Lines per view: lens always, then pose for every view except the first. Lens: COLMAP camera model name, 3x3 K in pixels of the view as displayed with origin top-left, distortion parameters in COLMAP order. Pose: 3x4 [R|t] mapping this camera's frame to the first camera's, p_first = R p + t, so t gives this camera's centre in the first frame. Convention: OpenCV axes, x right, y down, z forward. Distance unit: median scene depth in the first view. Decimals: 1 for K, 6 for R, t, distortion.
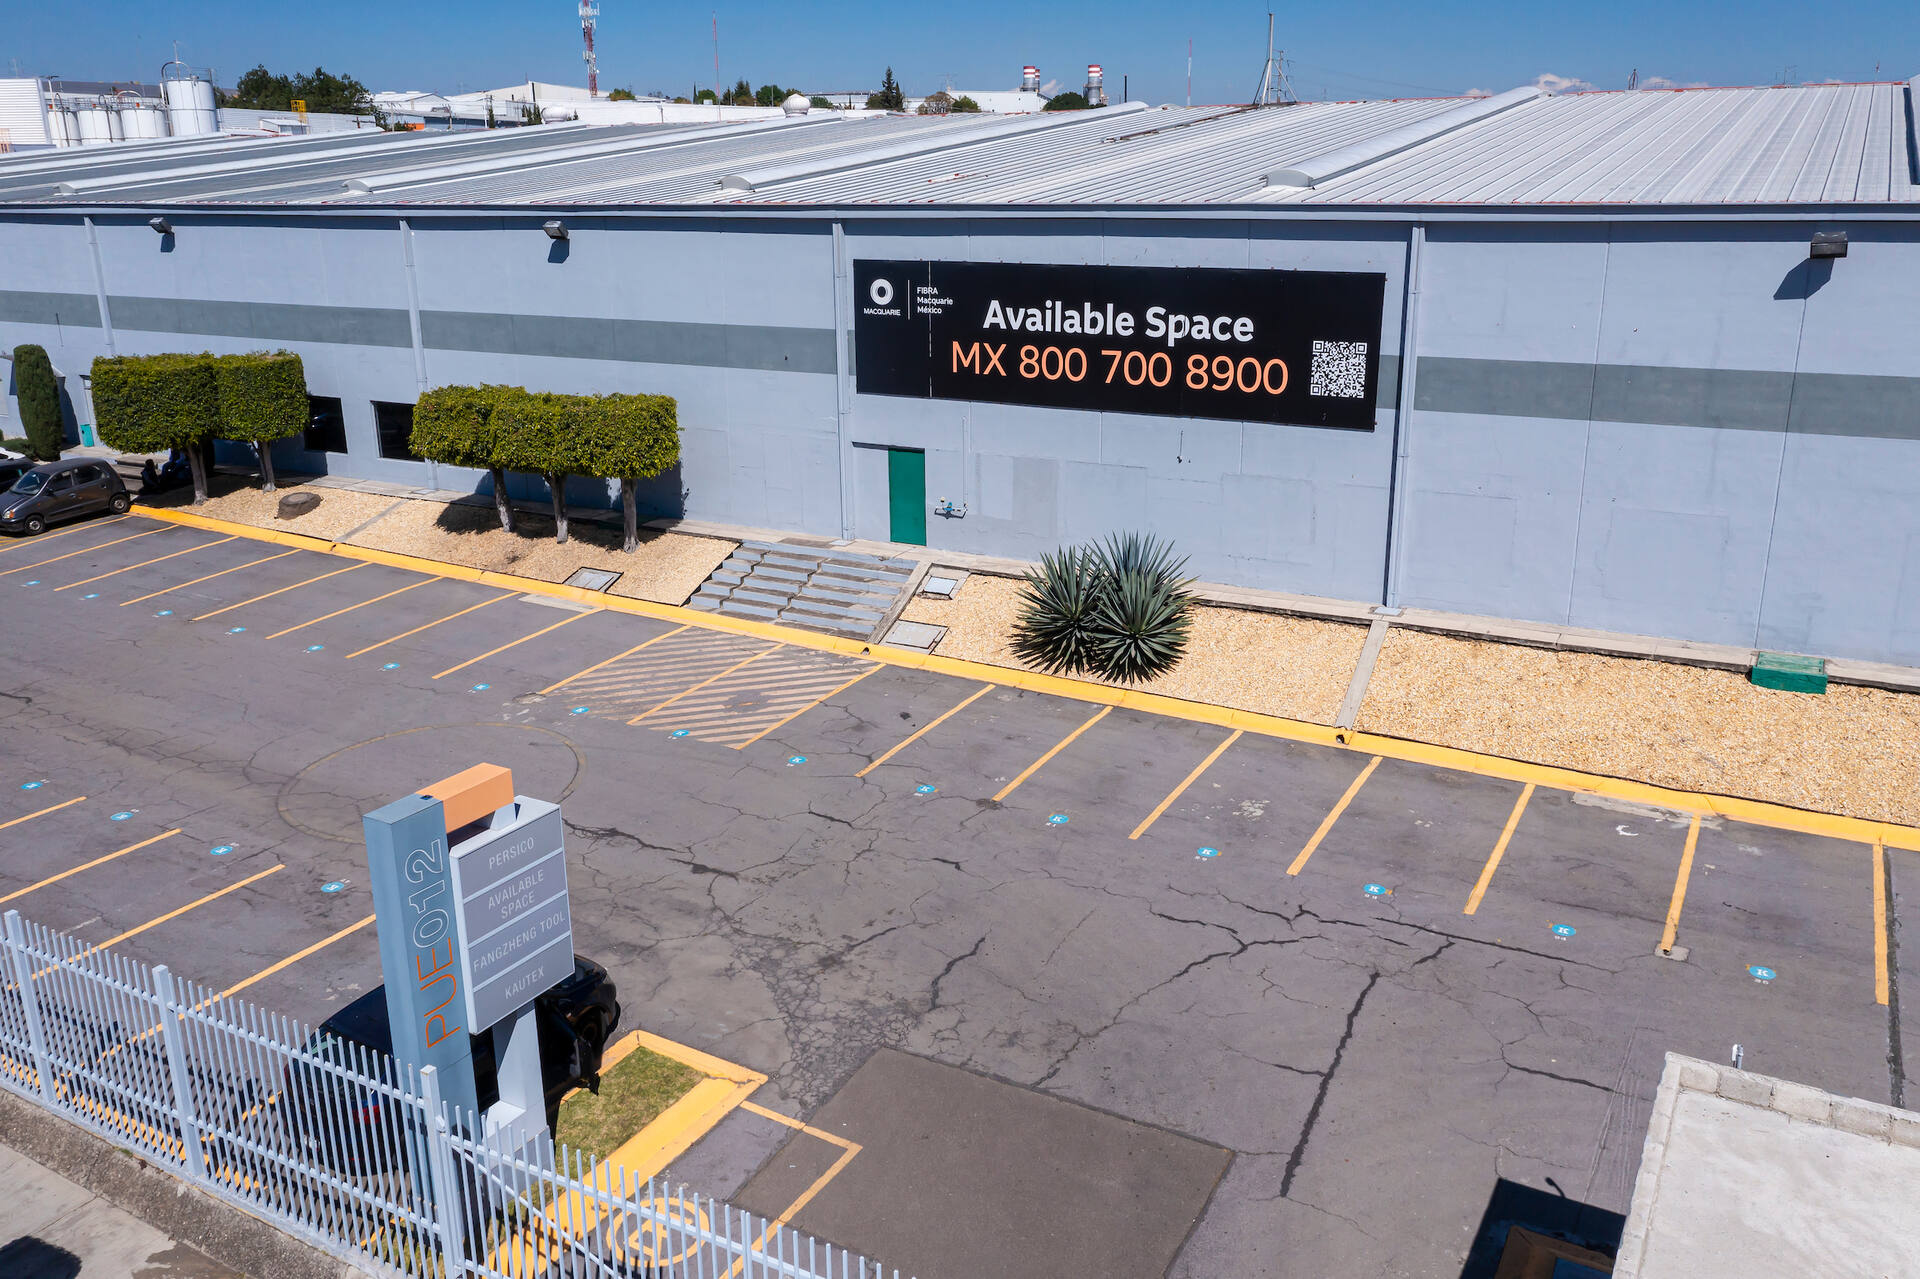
lens RADIAL K [[1542.8, 0, 965.8], [0, 1542.8, 629.5], [0, 0, 1]] dist [0.016563, -0.012565]
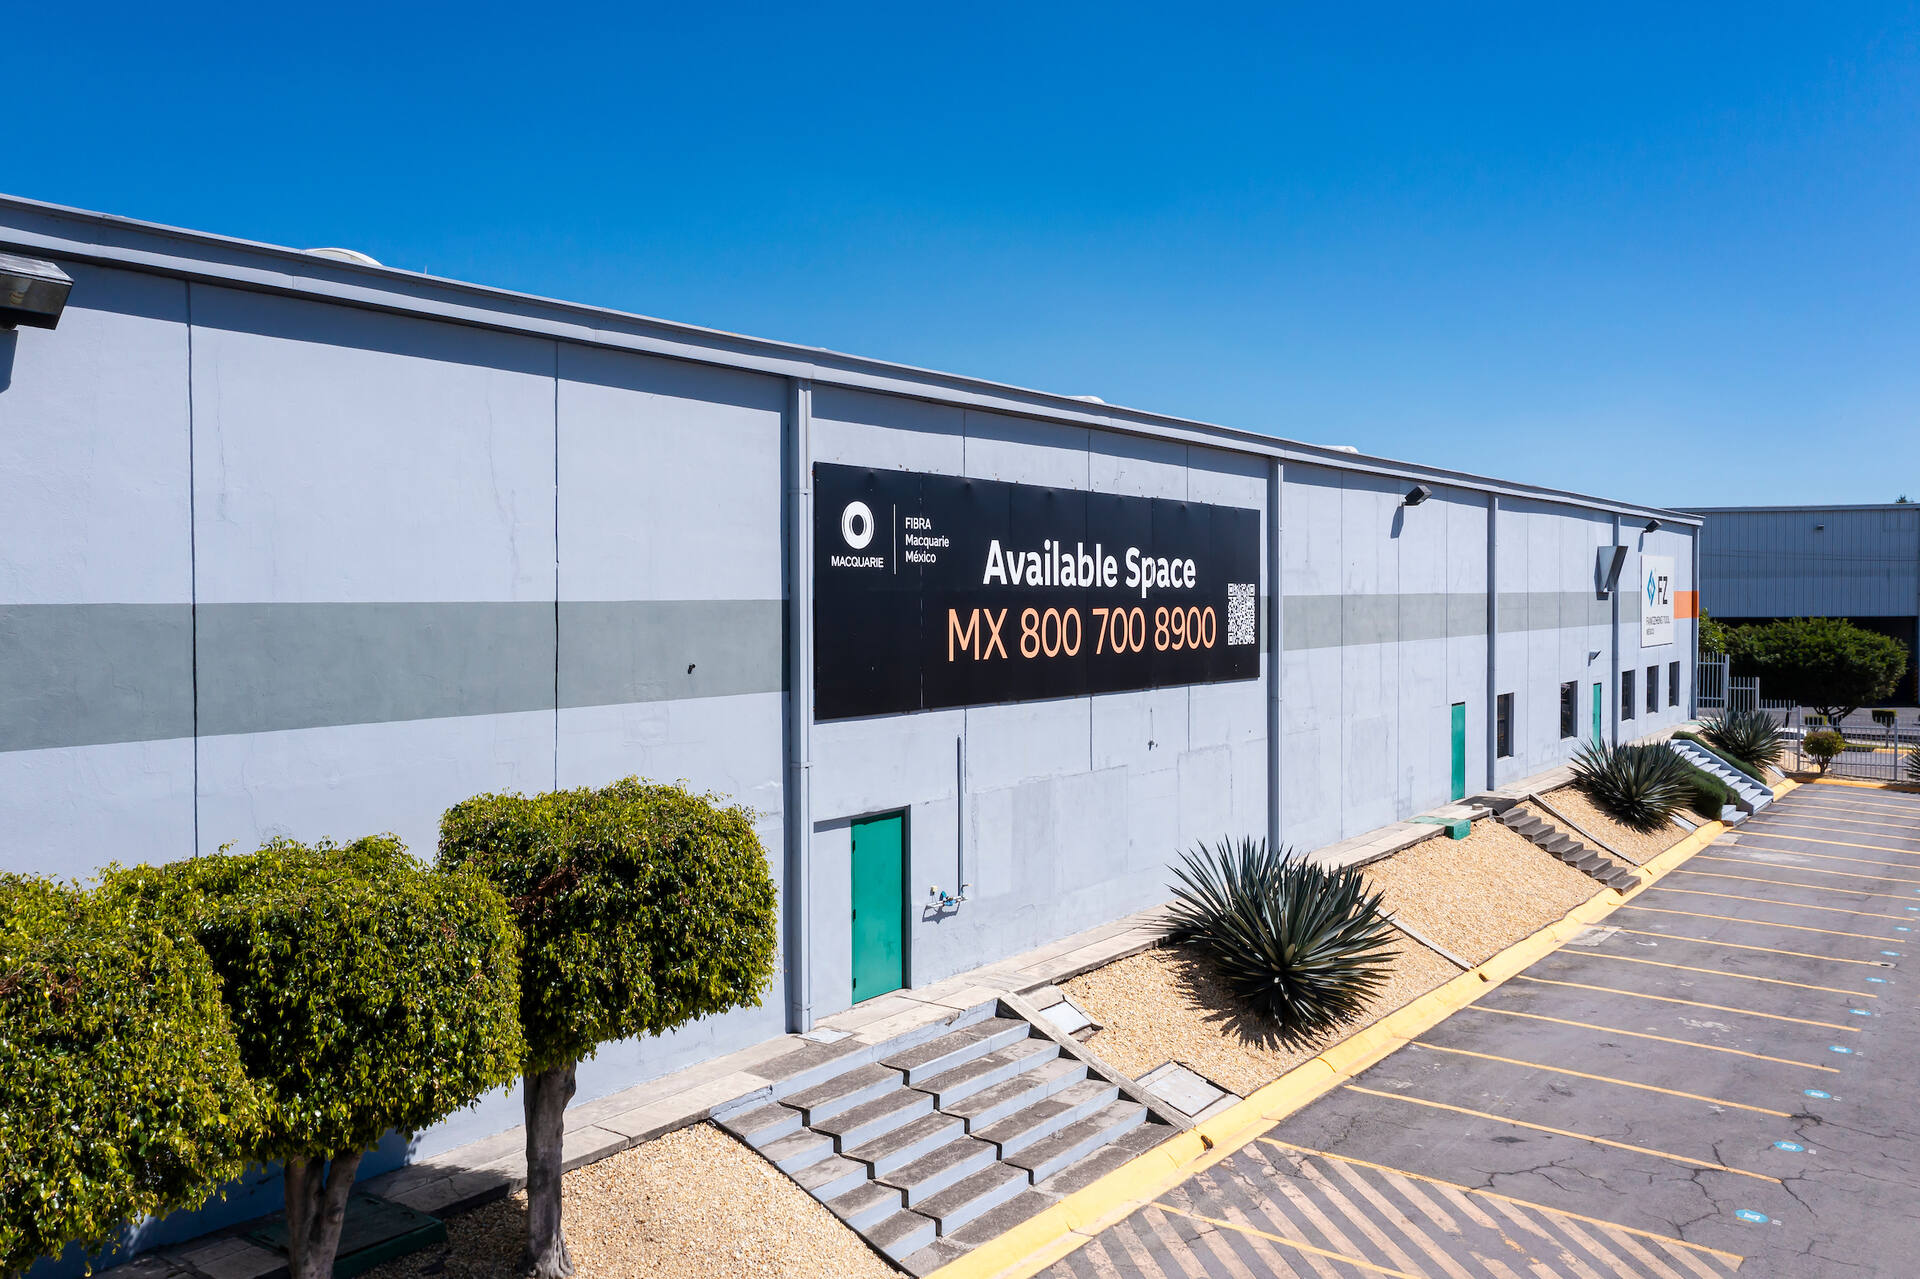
lens RADIAL K [[1542.8, 0, 964.0], [0, 1542.8, 632.9], [0, 0, 1]] dist [0.016563, -0.012565]
pose [[0.114209, -0.016644, 0.993317, -0.624695], [0.282443, 0.959144, -0.016404, -0.176897], [-0.952461, 0.282429, 0.114244, 0.986984]]
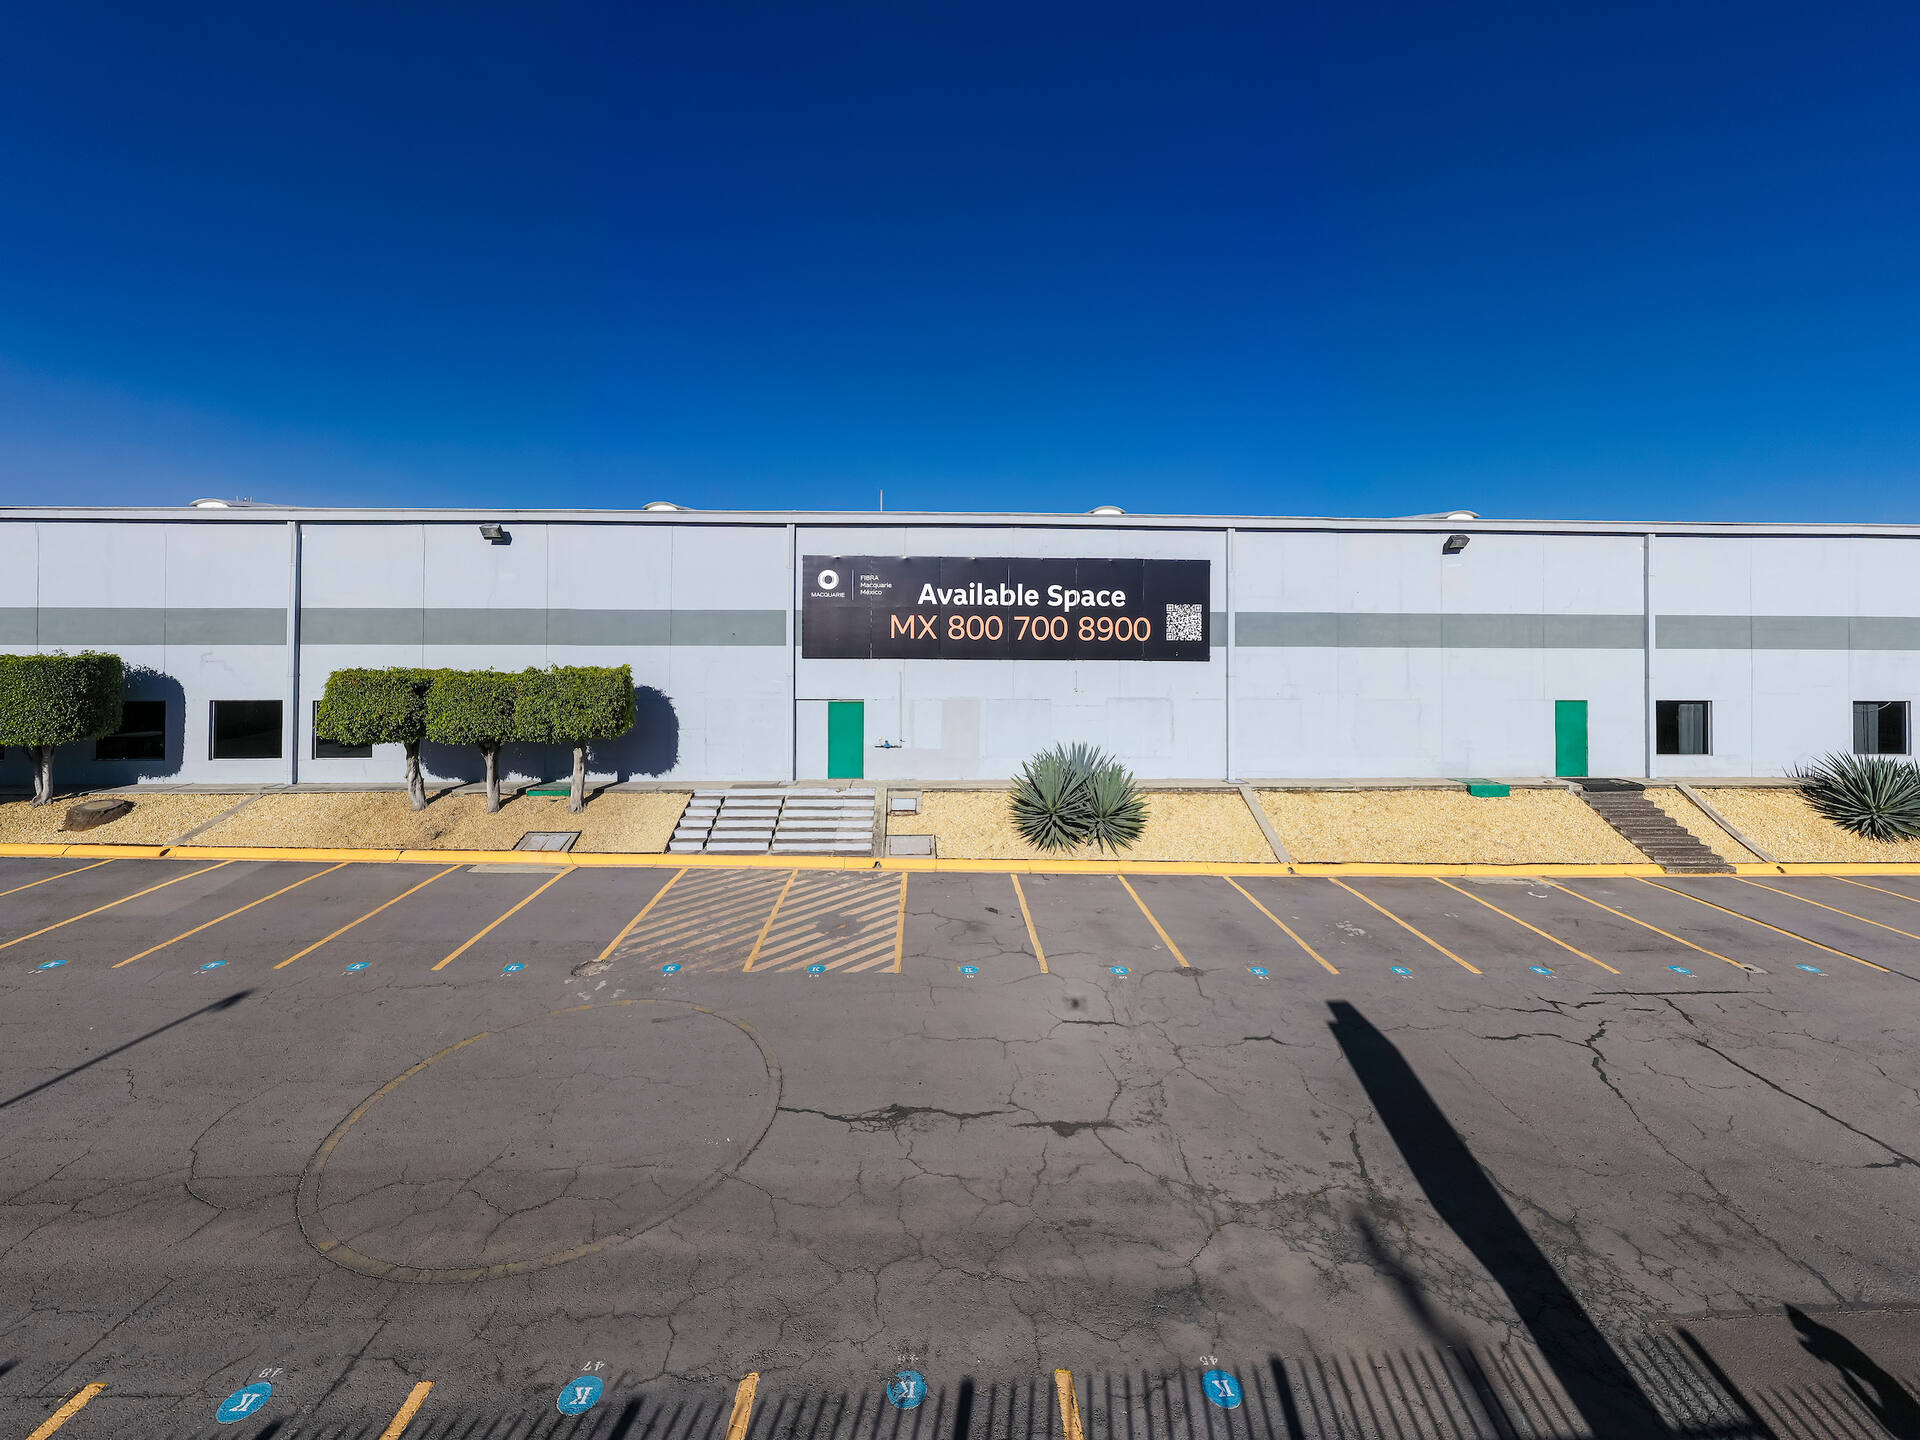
lens RADIAL K [[773.2, 0, 958.8], [0, 773.2, 623.8], [0, 0, 1]] dist [0.004438, -0.002014]
pose [[0.851512, 0.021474, 0.523896, -0.323873], [0.138102, 0.954697, -0.263595, 0.002734], [-0.505822, 0.296805, 0.809970, 0.464559]]
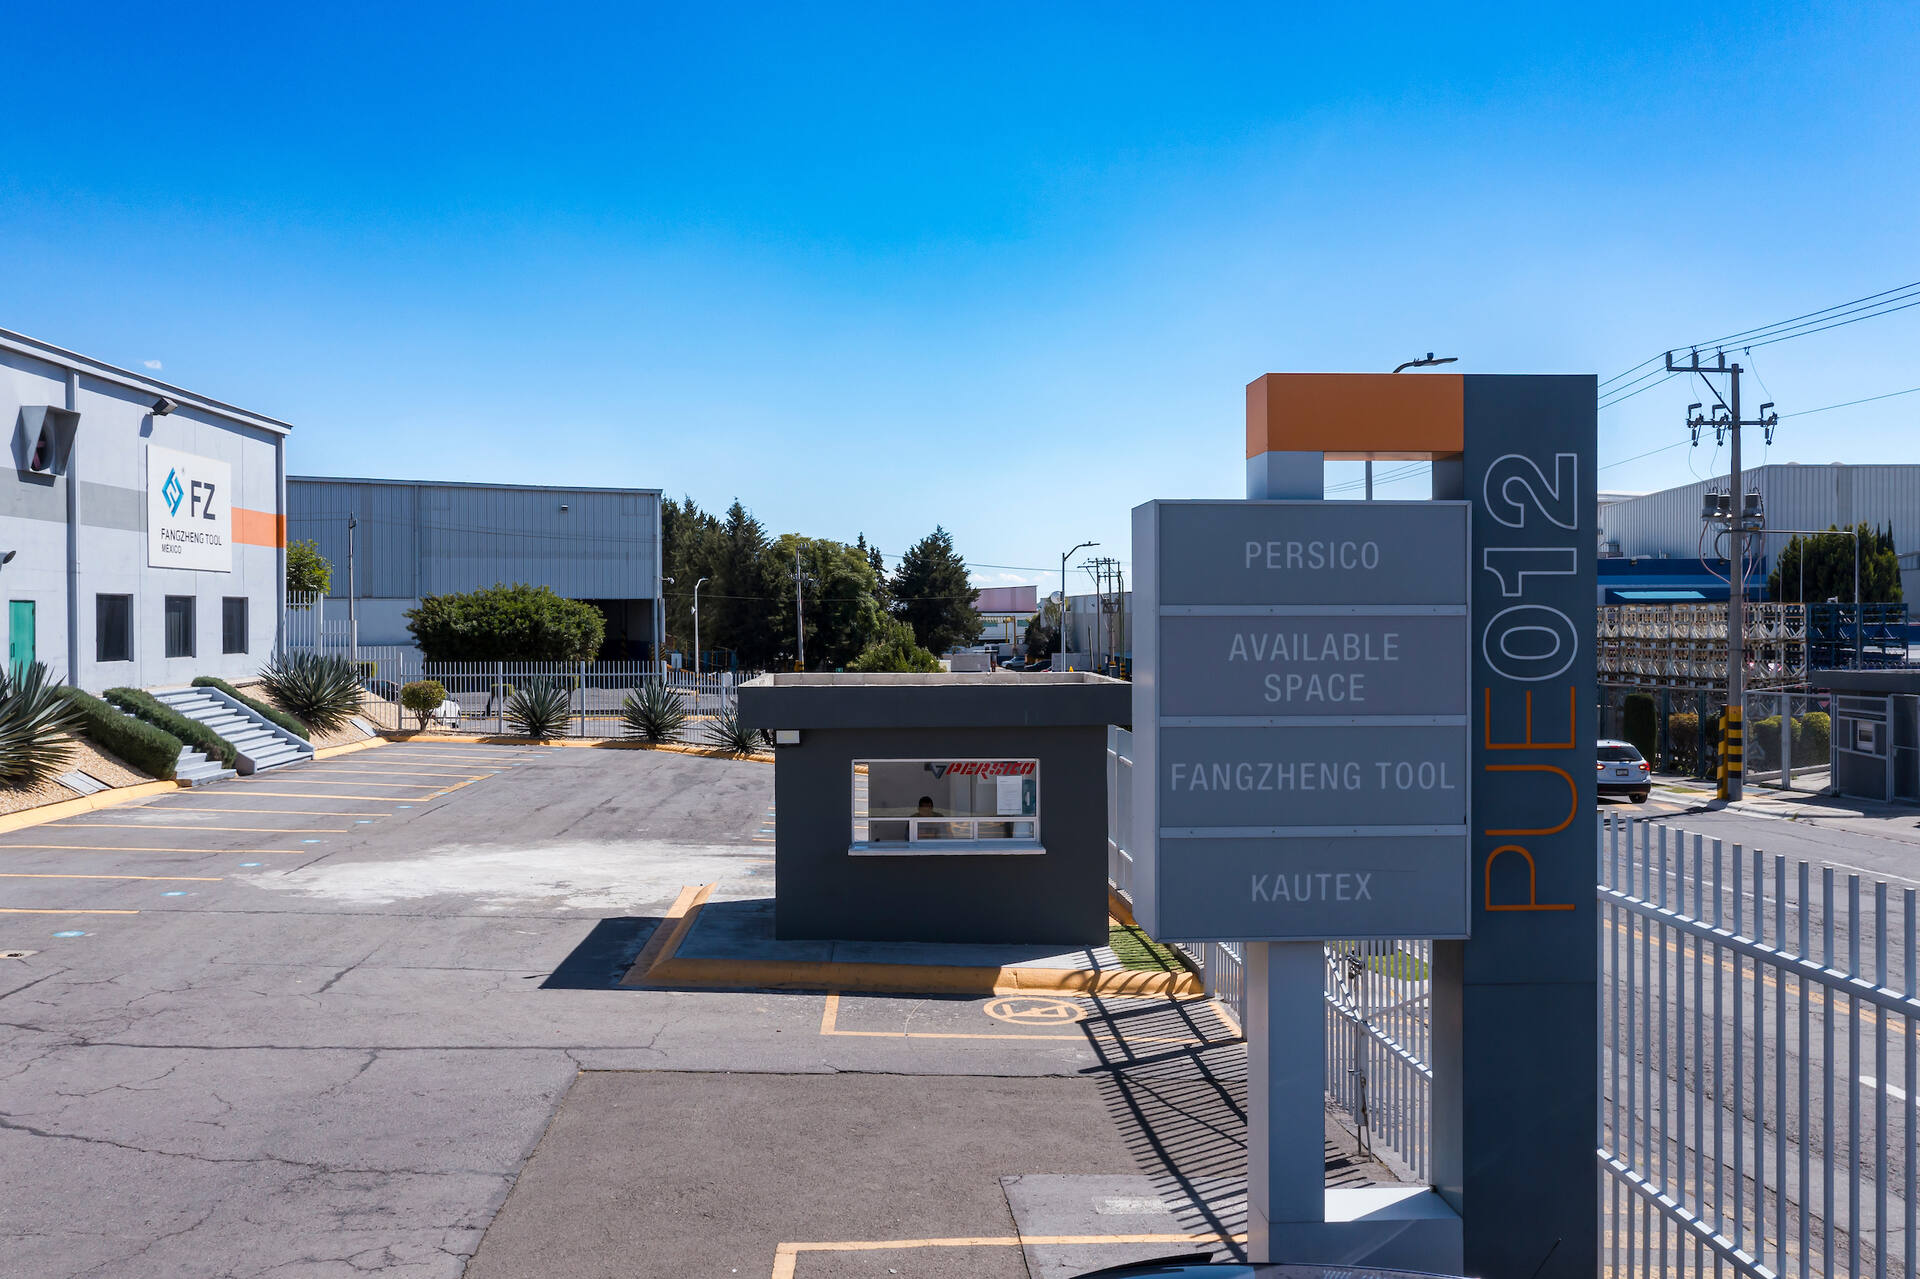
lens RADIAL K [[1542.8, 0, 953.0], [0, 1542.8, 650.8], [0, 0, 1]] dist [0.016563, -0.012565]
pose [[-0.518378, 0.004255, 0.855141, -0.311860], [0.258543, 0.953969, 0.151980, 0.033986], [-0.815132, 0.299874, -0.495616, 0.637043]]
